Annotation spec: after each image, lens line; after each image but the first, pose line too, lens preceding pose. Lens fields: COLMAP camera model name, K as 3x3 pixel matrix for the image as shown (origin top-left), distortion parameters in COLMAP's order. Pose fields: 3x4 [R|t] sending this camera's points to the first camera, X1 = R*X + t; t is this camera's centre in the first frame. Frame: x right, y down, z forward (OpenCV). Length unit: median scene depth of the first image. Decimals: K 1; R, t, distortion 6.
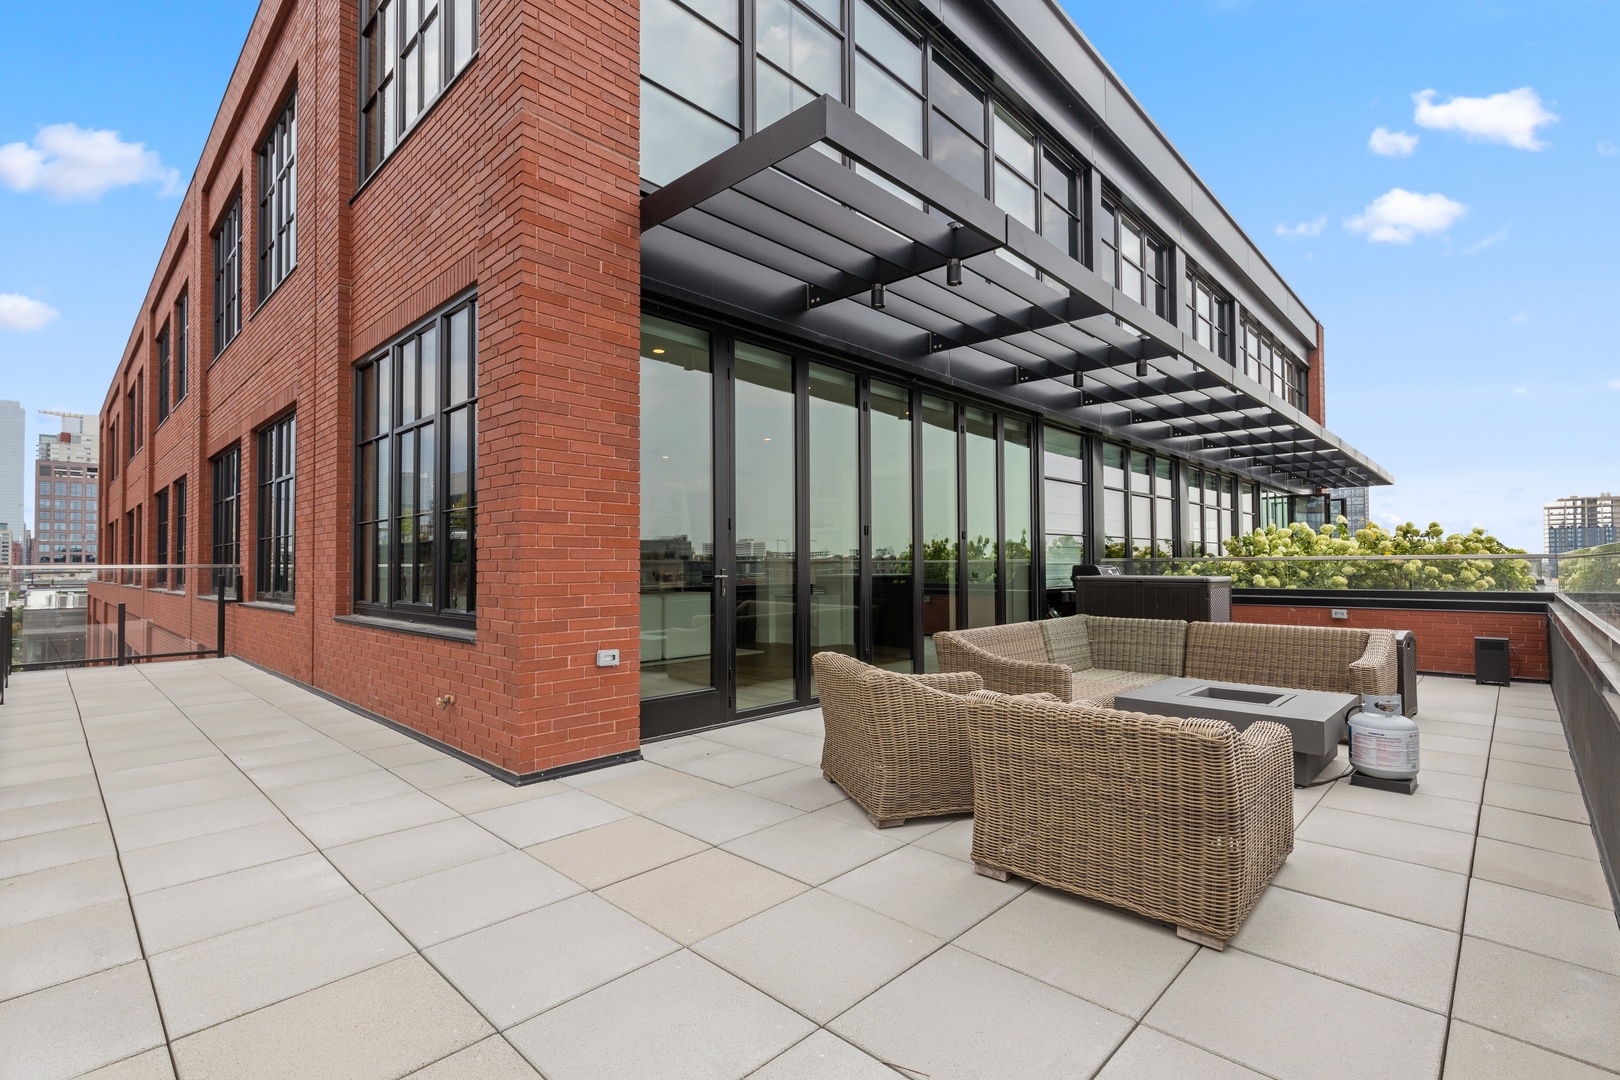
lens RADIAL K [[737.9, 0, 810.0], [0, 737.9, 540.0], [0, 0, 1]] dist [-0.000217, 0.000162]
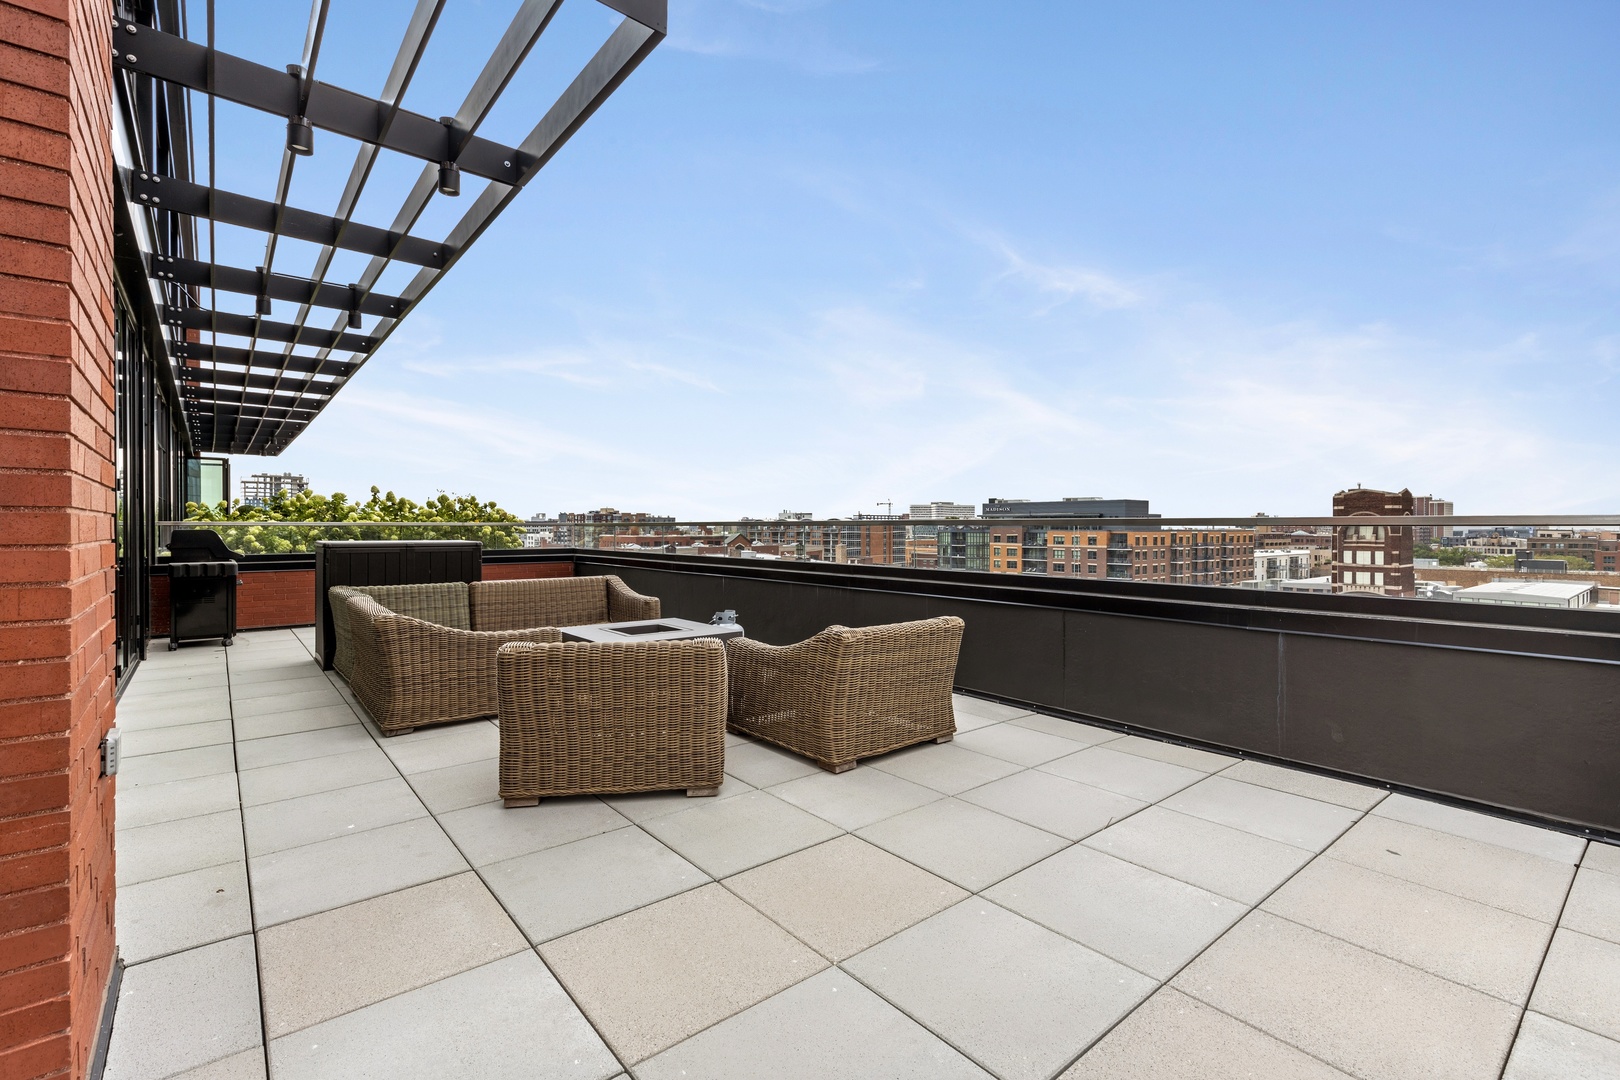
lens RADIAL K [[716.4, 0, 756.4], [0, 716.4, 521.1], [0, 0, 1]] dist [0.000543, 0.000089]
pose [[0.154839, 0.012815, 0.987857, -0.630198], [-0.034004, 0.999393, -0.007635, 0.021606], [-0.987354, -0.032409, 0.155180, 0.601201]]
